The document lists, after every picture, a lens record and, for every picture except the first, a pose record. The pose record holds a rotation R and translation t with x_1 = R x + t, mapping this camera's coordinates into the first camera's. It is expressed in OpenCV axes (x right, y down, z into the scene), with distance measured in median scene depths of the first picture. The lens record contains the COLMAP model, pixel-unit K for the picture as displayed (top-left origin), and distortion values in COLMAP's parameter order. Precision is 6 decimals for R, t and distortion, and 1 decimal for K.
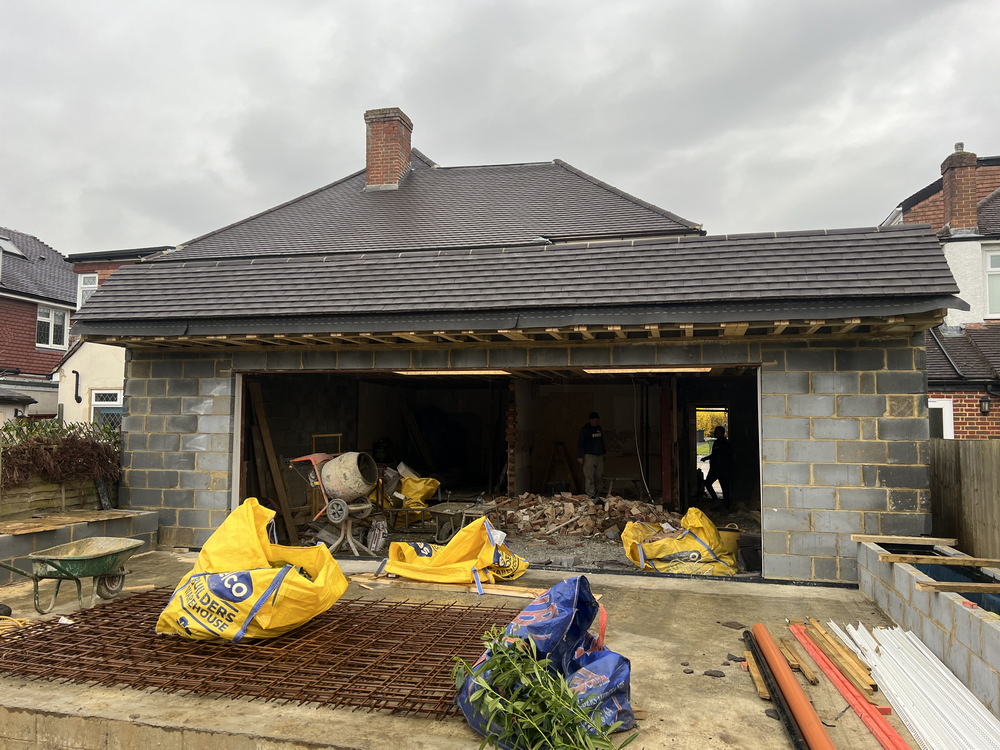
lens RADIAL K [[752.0, 0, 494.3], [0, 752.0, 375.5], [0, 0, 1]] dist [0.010102, -0.018626]
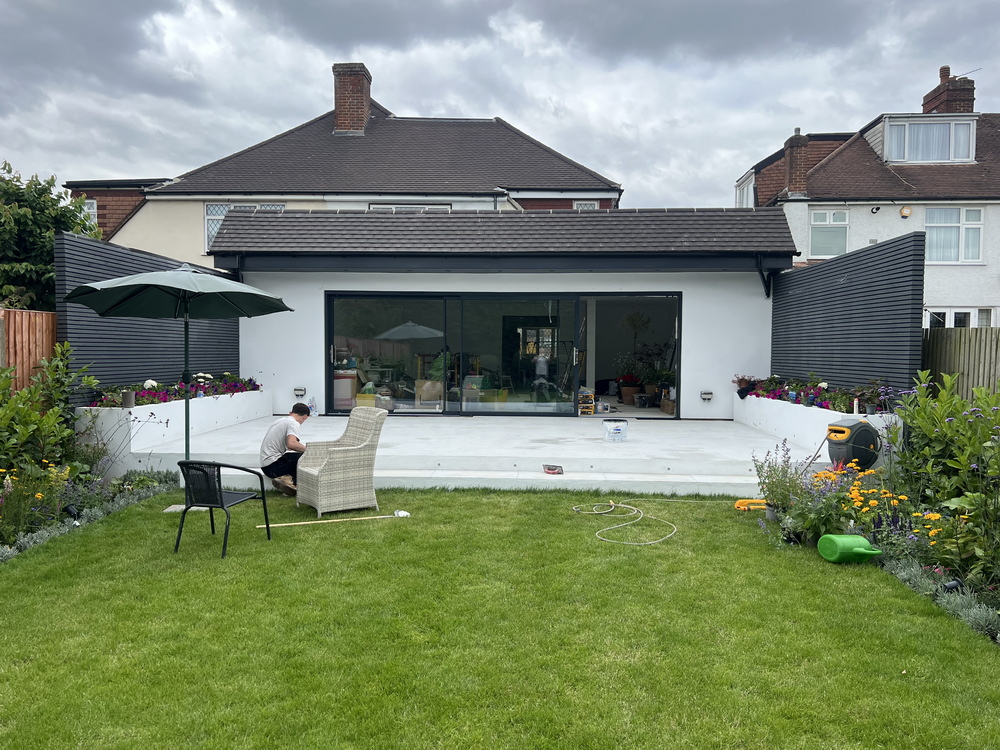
lens RADIAL K [[752.0, 0, 505.1], [0, 752.0, 378.1], [0, 0, 1]] dist [0.010102, -0.018626]
pose [[0.980058, -0.008653, 0.198521, -0.152710], [-0.011845, 0.994731, 0.101834, 0.006925], [-0.198356, -0.102155, 0.974792, -0.235043]]
